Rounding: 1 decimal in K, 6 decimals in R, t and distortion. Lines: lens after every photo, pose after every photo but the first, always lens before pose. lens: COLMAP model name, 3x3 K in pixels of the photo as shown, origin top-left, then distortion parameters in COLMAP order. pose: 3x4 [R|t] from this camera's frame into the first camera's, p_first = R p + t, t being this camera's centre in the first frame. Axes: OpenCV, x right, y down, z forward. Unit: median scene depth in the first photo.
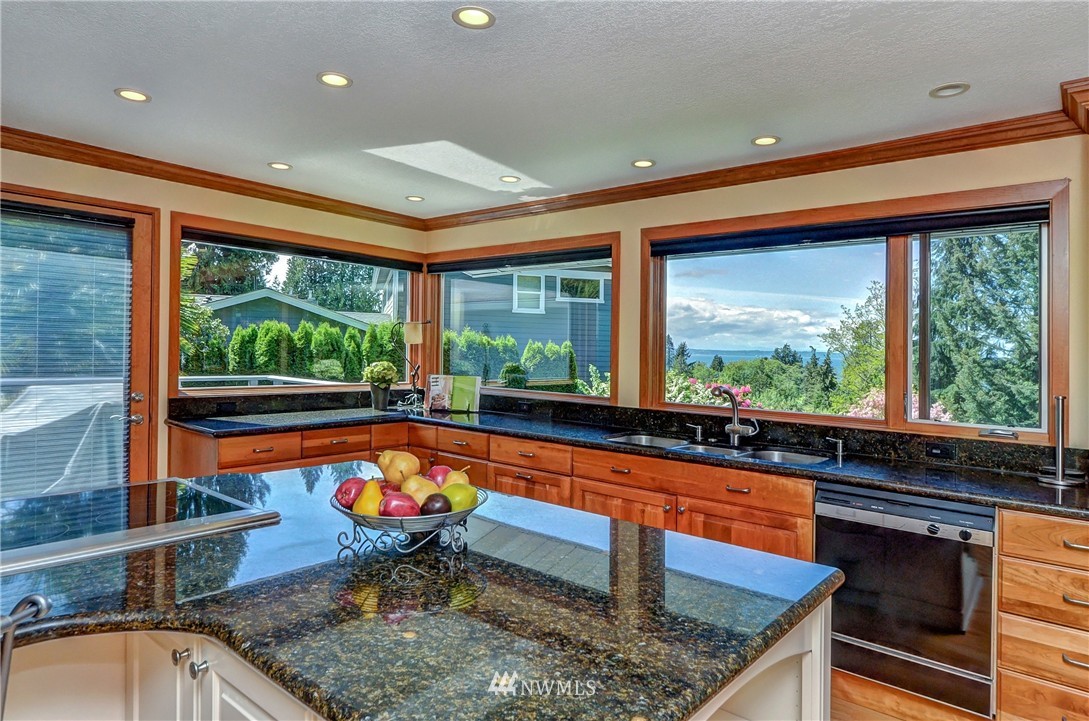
lens RADIAL K [[644.2, 0, 545.7], [0, 644.2, 346.7], [0, 0, 1]] dist [0.000461, -0.000595]
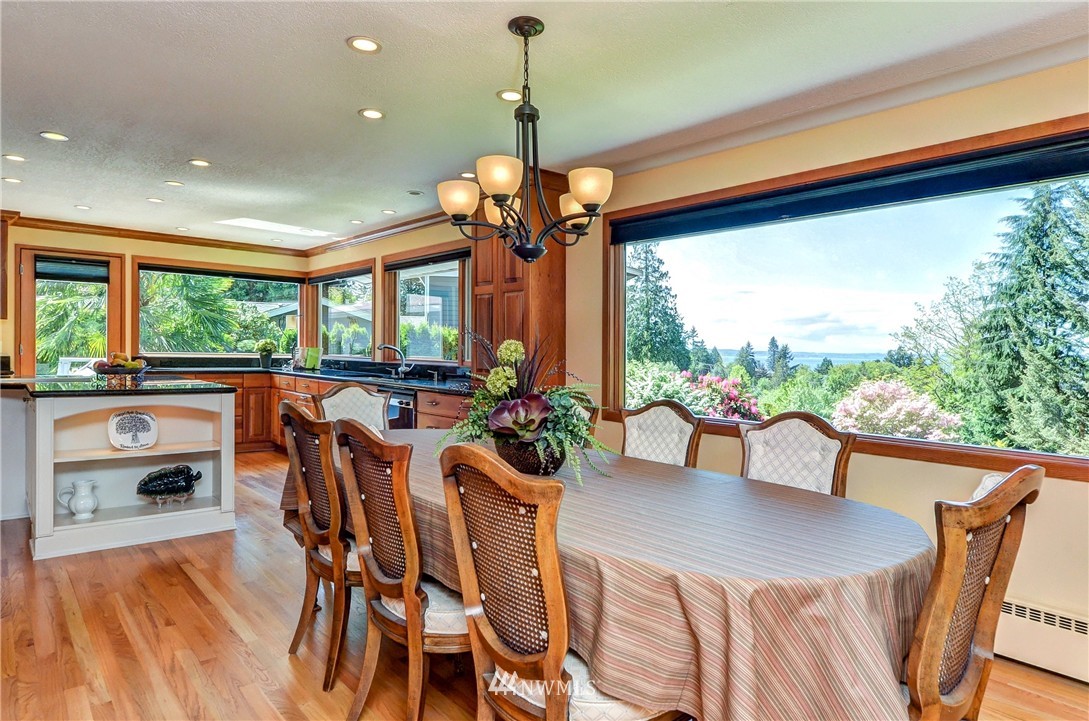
lens RADIAL K [[652.1, 0, 544.5], [0, 652.1, 360.5], [0, 0, 1]] dist [-0.004918, -0.001374]
pose [[0.988784, -0.003929, -0.149298, 0.615427], [0.006244, 0.999867, 0.015039, 0.050344], [0.149219, -0.015803, 0.988678, -0.477202]]
